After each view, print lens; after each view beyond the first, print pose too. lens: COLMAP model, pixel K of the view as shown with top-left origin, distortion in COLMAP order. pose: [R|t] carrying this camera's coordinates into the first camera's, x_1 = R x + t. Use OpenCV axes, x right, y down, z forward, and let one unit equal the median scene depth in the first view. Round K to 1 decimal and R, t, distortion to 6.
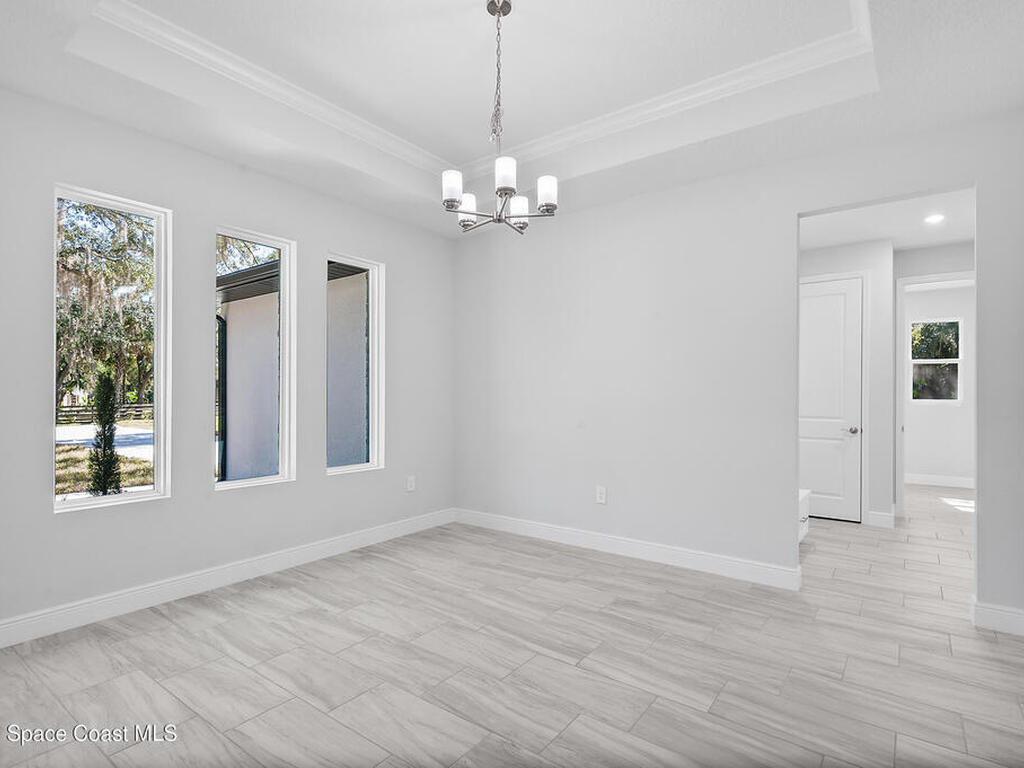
lens RADIAL K [[528.5, 0, 511.2], [0, 528.5, 391.6], [0, 0, 1]] dist [0.038914, -0.022969]
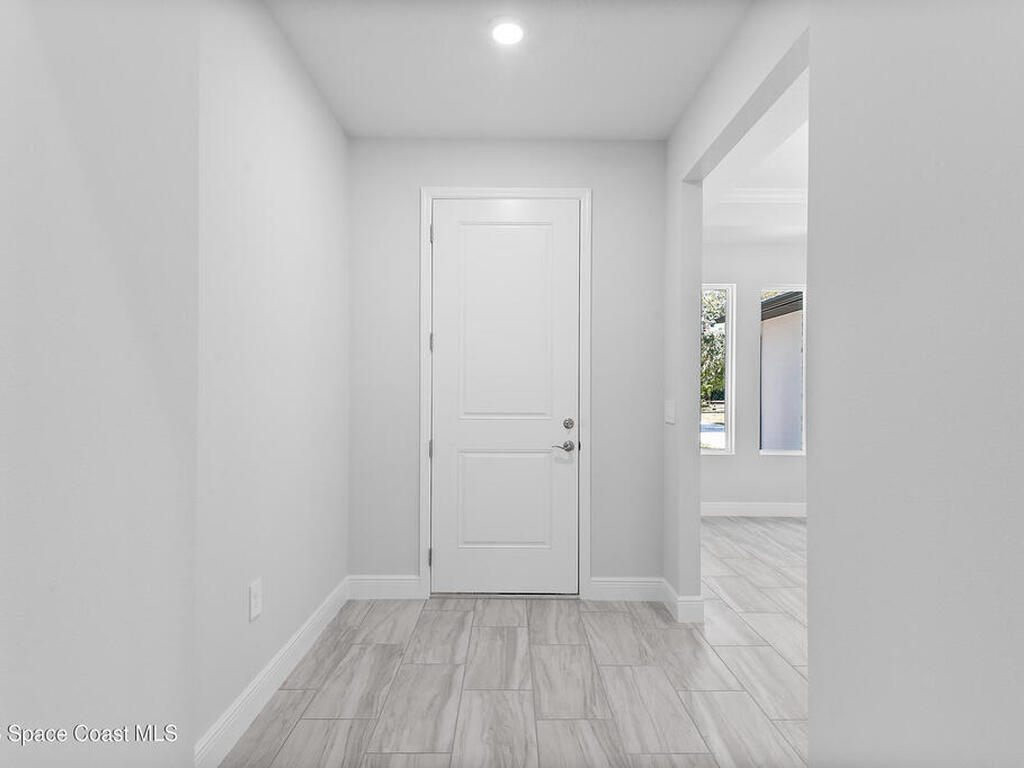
lens RADIAL K [[528.5, 0, 513.1], [0, 528.5, 390.0], [0, 0, 1]] dist [0.038914, -0.022969]
pose [[0.609704, -0.002366, -0.792626, 0.262093], [-0.000320, 0.999995, -0.003231, 0.000473], [0.792629, 0.002224, 0.609700, -0.564410]]
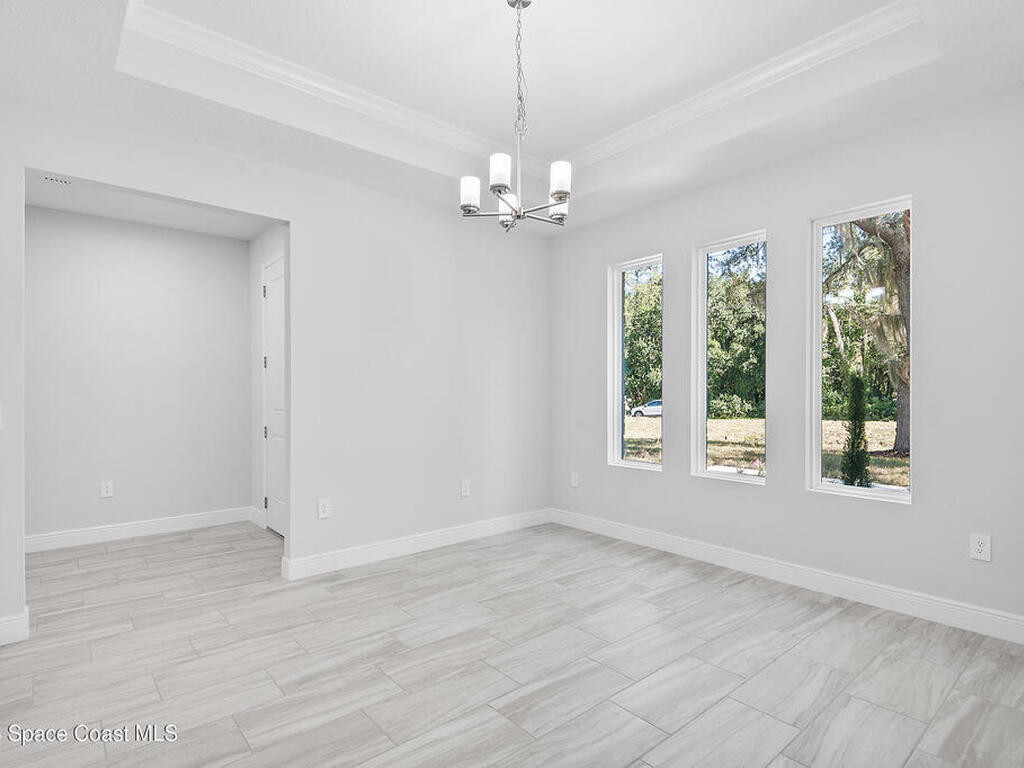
lens RADIAL K [[528.5, 0, 500.9], [0, 528.5, 385.8], [0, 0, 1]] dist [0.038914, -0.022969]
pose [[-0.222280, -0.010641, -0.974925, 0.727312], [0.009982, 0.999863, -0.013189, 0.000165], [0.974932, -0.012663, -0.222143, 0.906536]]
